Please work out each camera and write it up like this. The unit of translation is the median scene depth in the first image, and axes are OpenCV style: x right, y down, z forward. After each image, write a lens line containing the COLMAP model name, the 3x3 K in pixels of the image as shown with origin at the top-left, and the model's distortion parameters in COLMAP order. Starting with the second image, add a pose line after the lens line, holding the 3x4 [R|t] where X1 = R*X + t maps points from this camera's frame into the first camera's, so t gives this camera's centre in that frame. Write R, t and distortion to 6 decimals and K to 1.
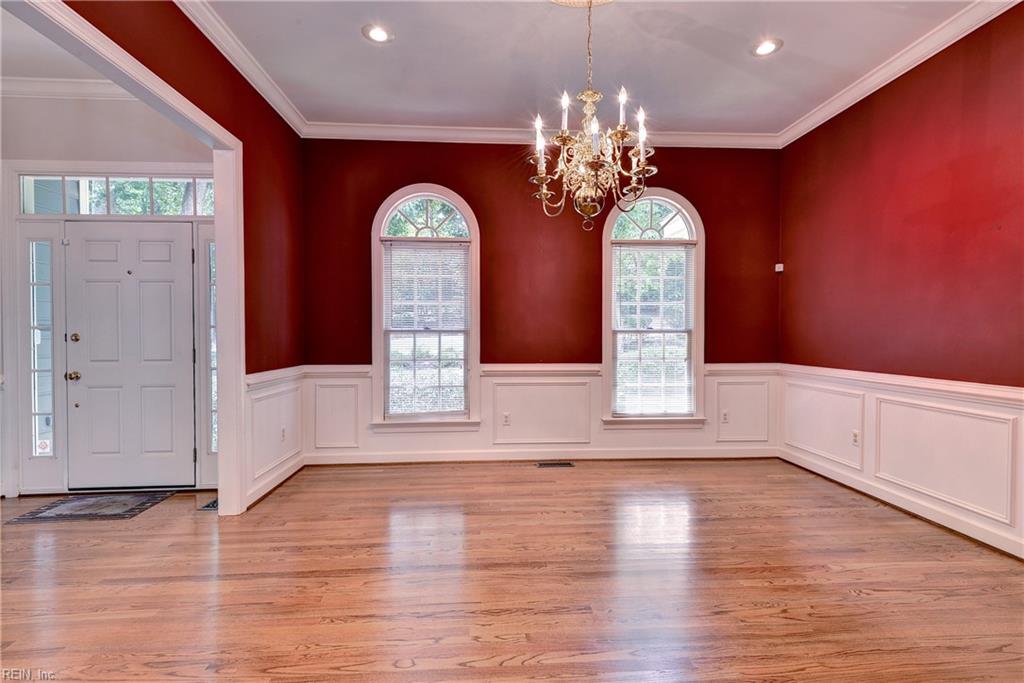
lens RADIAL K [[381.9, 0, 506.7], [0, 381.9, 335.7], [0, 0, 1]] dist [0.000531, 0.000023]
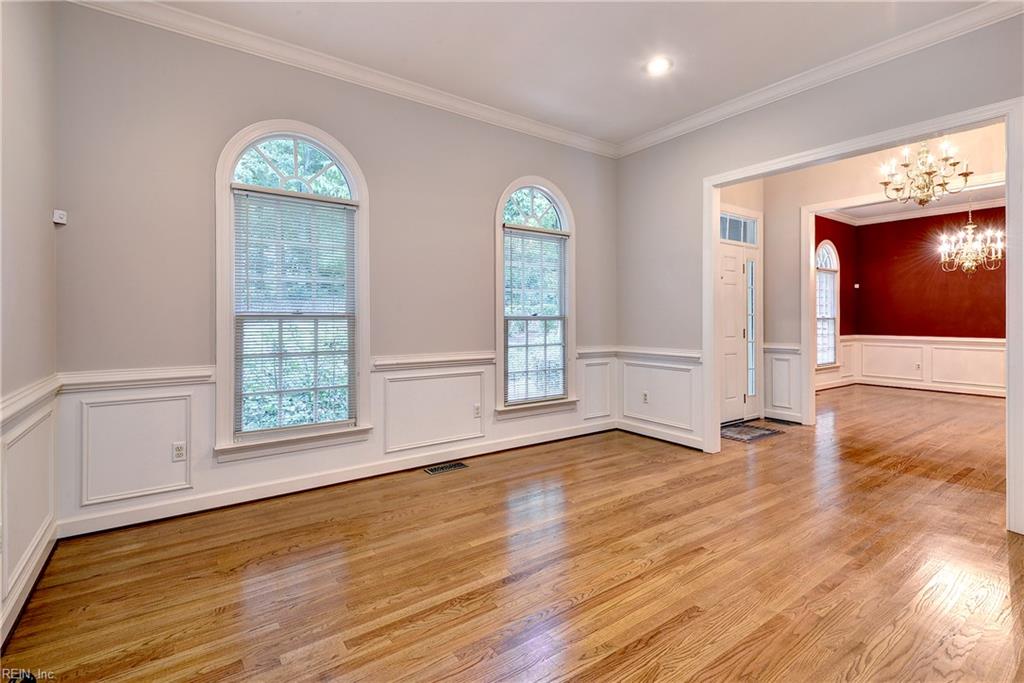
lens RADIAL K [[475.2, 0, 507.5], [0, 475.2, 315.9], [0, 0, 1]] dist [0.008840, 0.000351]
pose [[0.836400, 0.005388, 0.548093, -0.970470], [0.002314, 0.999908, -0.013361, 0.001615], [-0.548115, 0.012444, 0.836311, -0.033399]]
